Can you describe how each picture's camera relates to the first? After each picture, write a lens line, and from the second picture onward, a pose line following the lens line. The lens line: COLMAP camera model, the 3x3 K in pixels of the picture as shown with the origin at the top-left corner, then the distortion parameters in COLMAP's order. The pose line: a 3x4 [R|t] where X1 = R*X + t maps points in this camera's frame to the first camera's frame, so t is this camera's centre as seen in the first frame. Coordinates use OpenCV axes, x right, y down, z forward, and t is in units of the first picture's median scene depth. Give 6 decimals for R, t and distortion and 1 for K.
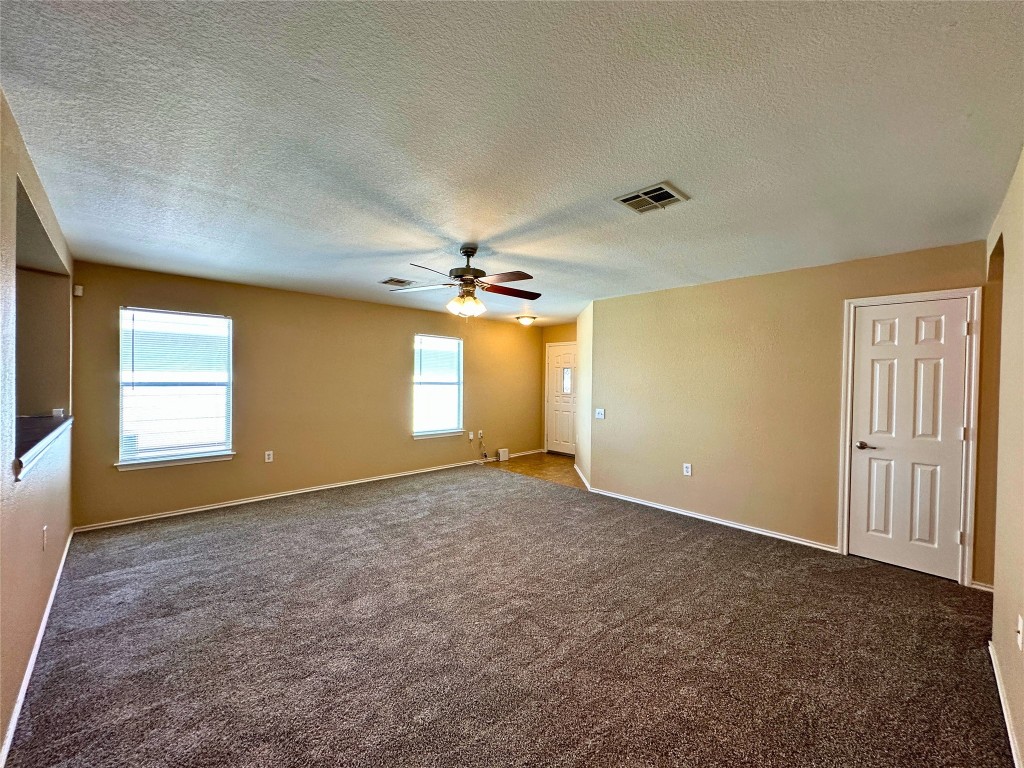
lens RADIAL K [[403.4, 0, 509.1], [0, 403.4, 364.8], [0, 0, 1]] dist [-0.000930, -0.000110]
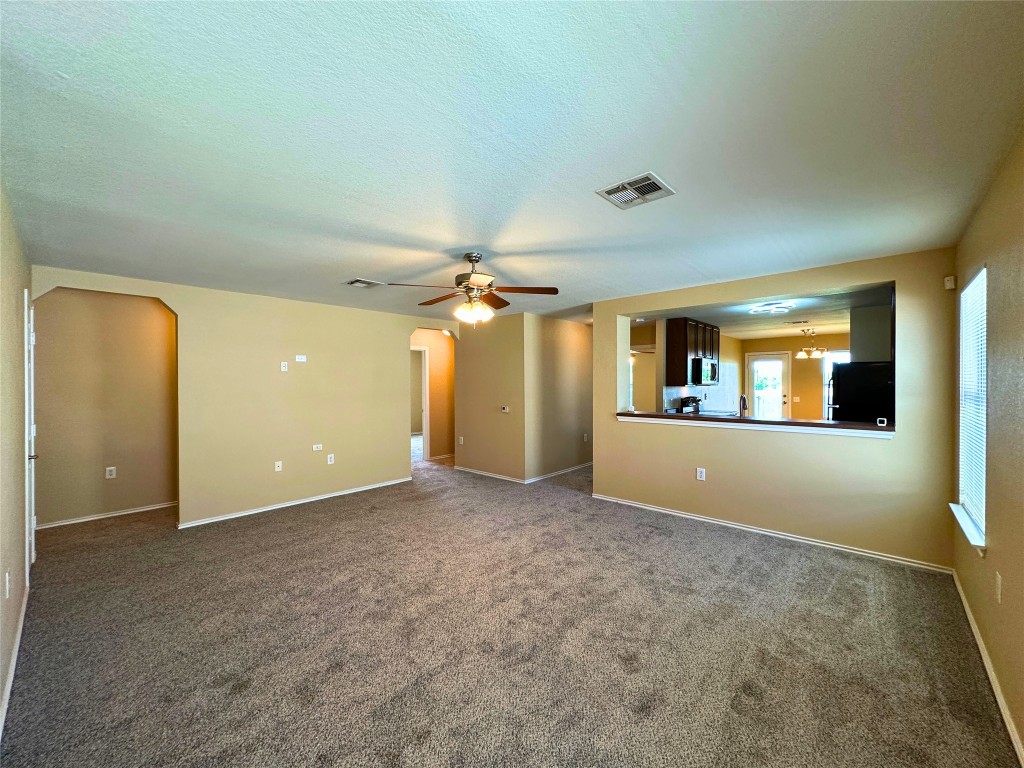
lens RADIAL K [[408.7, 0, 512.0], [0, 408.7, 384.0], [0, 0, 1]] dist [-0.002587, -0.000243]
pose [[-0.997176, 0.001031, -0.075099, -0.100301], [0.003546, 0.999437, -0.033369, 0.048127], [0.075022, -0.033541, -0.996618, 1.669444]]
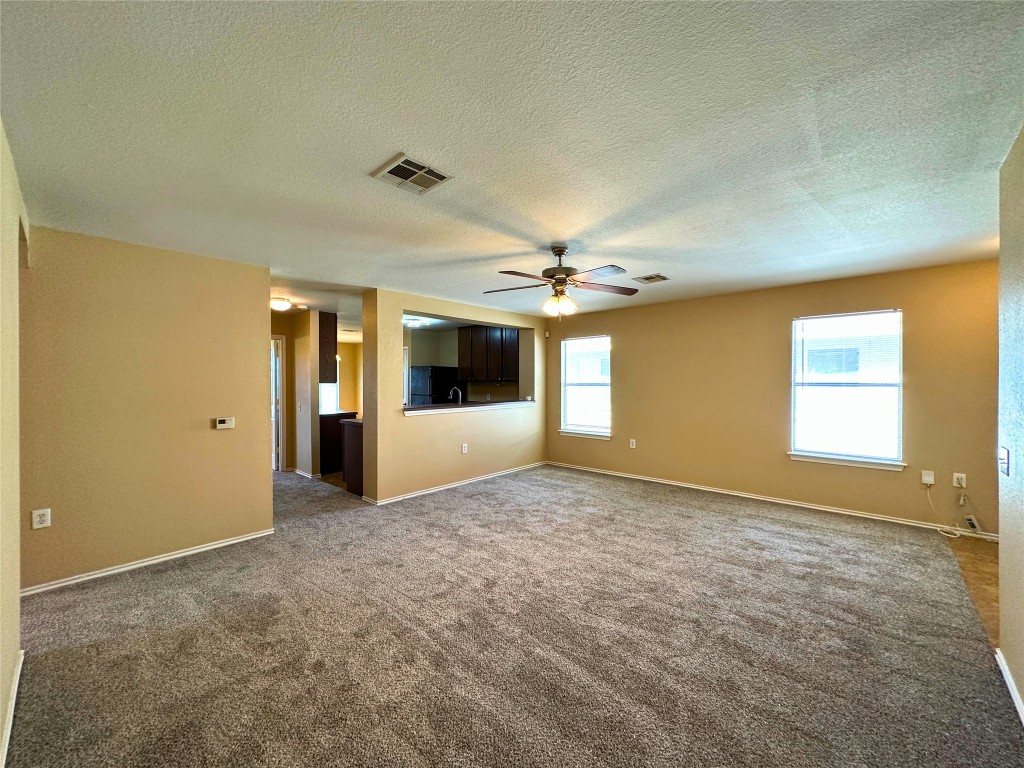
lens RADIAL K [[408.7, 0, 512.0], [0, 408.7, 384.0], [0, 0, 1]] dist [-0.002587, -0.000243]
pose [[0.073446, 0.002902, -0.997295, 0.752278], [0.043725, 0.999025, 0.006127, 0.028495], [0.996340, -0.044056, 0.073248, 0.675403]]
